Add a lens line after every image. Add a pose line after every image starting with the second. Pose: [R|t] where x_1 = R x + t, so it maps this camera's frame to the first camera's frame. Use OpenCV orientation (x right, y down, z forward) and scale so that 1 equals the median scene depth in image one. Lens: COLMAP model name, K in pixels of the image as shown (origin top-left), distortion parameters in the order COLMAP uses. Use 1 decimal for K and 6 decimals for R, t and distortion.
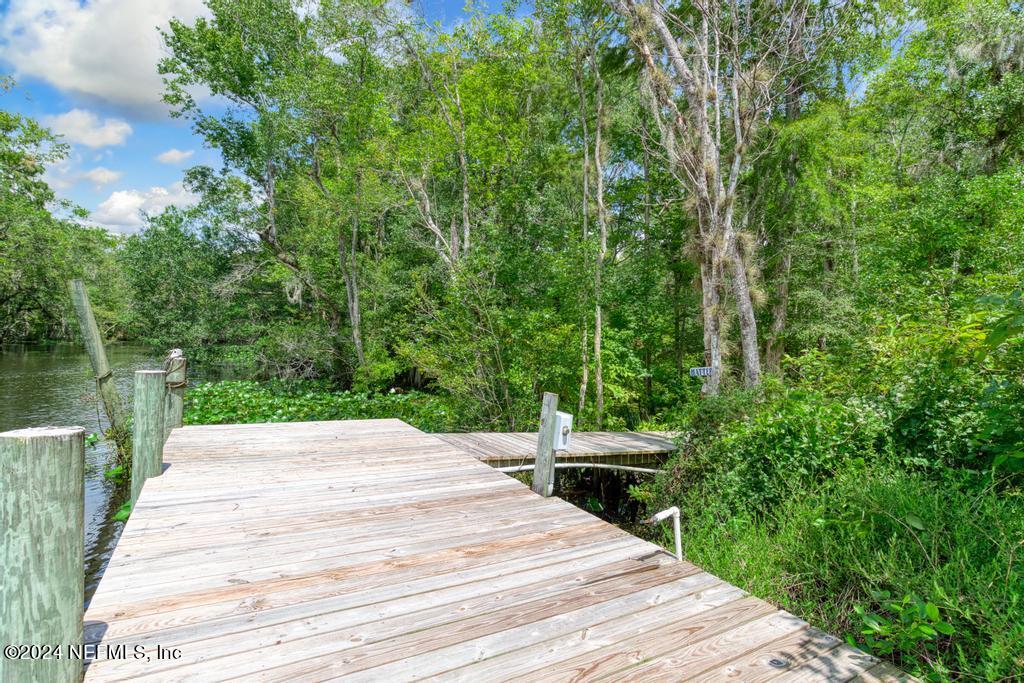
lens RADIAL K [[489.2, 0, 512.0], [0, 489.2, 341.5], [0, 0, 1]] dist [-0.002422, 0.000050]
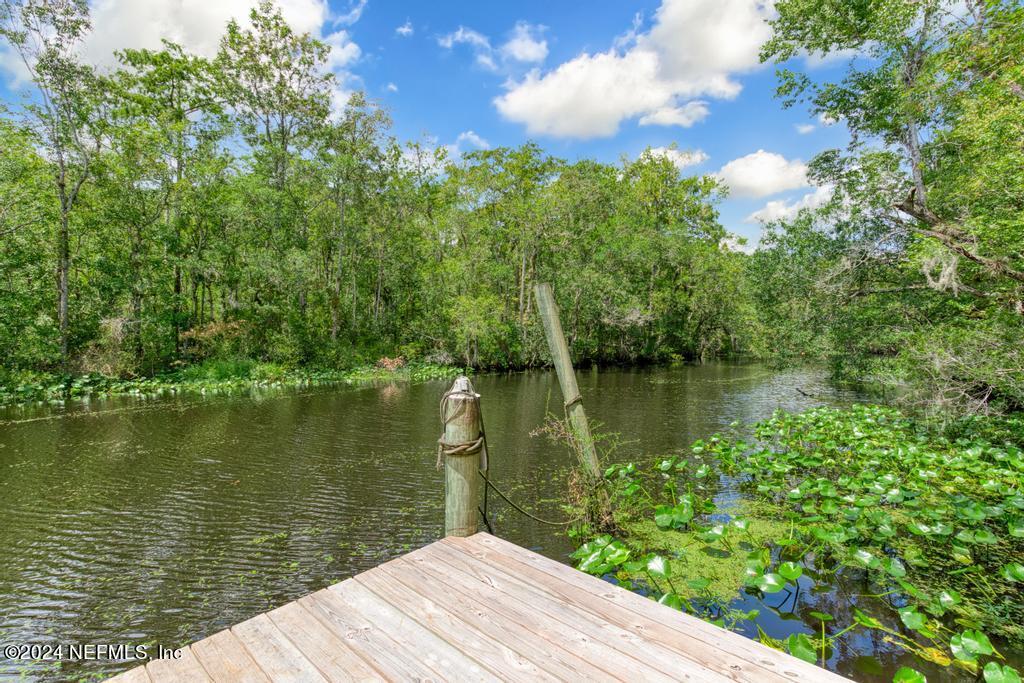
lens RADIAL K [[469.7, 0, 512.0], [0, 469.7, 341.5], [0, 0, 1]] dist [-0.011808, -0.000050]
pose [[0.326128, -0.031248, -0.944809, -0.046824], [0.008110, 0.999509, -0.030258, -0.001538], [0.945291, 0.002205, 0.326222, 0.205459]]
